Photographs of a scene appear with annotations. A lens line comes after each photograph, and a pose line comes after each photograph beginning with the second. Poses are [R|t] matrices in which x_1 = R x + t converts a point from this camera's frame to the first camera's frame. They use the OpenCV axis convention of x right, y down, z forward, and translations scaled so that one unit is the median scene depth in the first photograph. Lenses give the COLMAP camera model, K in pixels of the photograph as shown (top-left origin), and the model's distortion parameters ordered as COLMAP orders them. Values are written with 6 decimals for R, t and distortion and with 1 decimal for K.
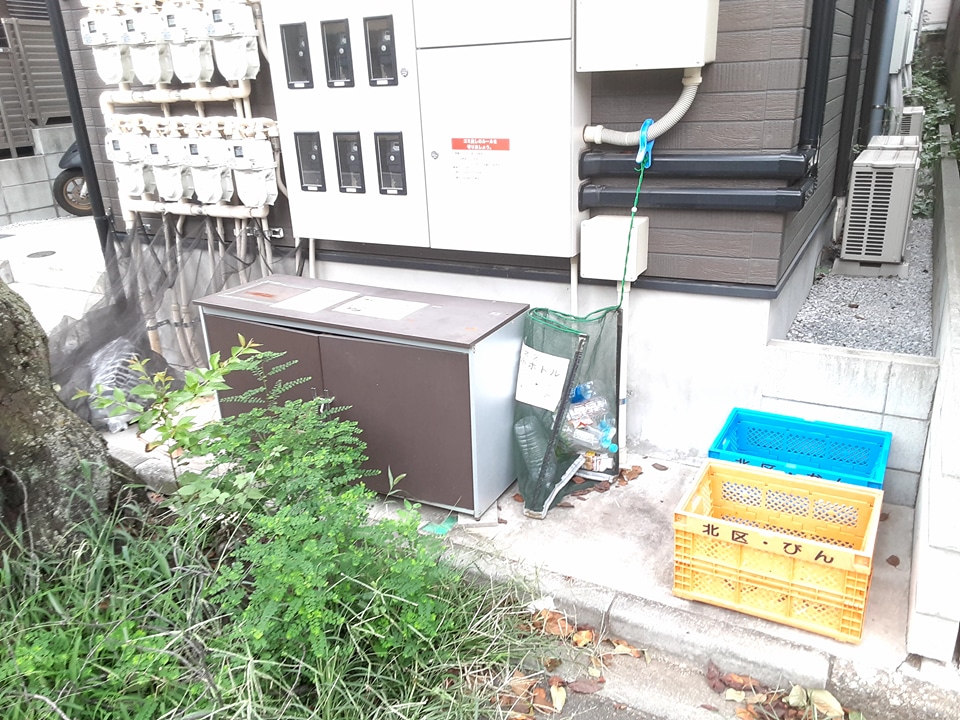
lens RADIAL K [[764.2, 0, 485.2], [0, 764.2, 358.0], [0, 0, 1]] dist [0.037714, -0.038413]
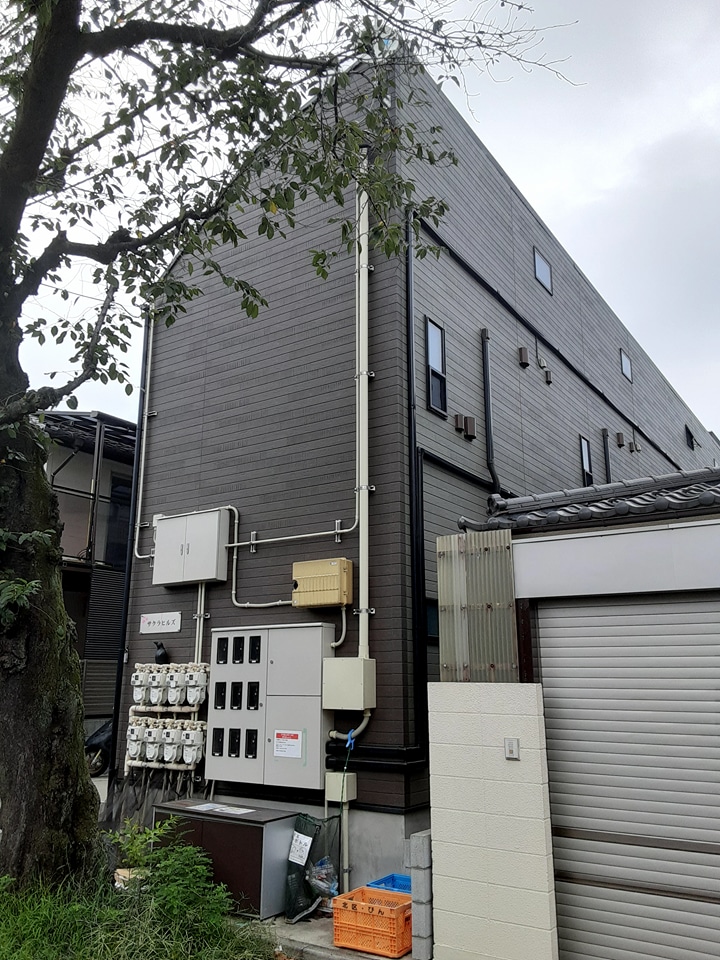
lens RADIAL K [[764.2, 0, 361.3], [0, 764.2, 474.8], [0, 0, 1]] dist [0.037714, -0.038413]
pose [[0.993389, 0.011888, -0.114176, 0.421651], [-0.076170, 0.812378, -0.578135, 0.362740], [0.085881, 0.583010, 0.807913, -1.187764]]
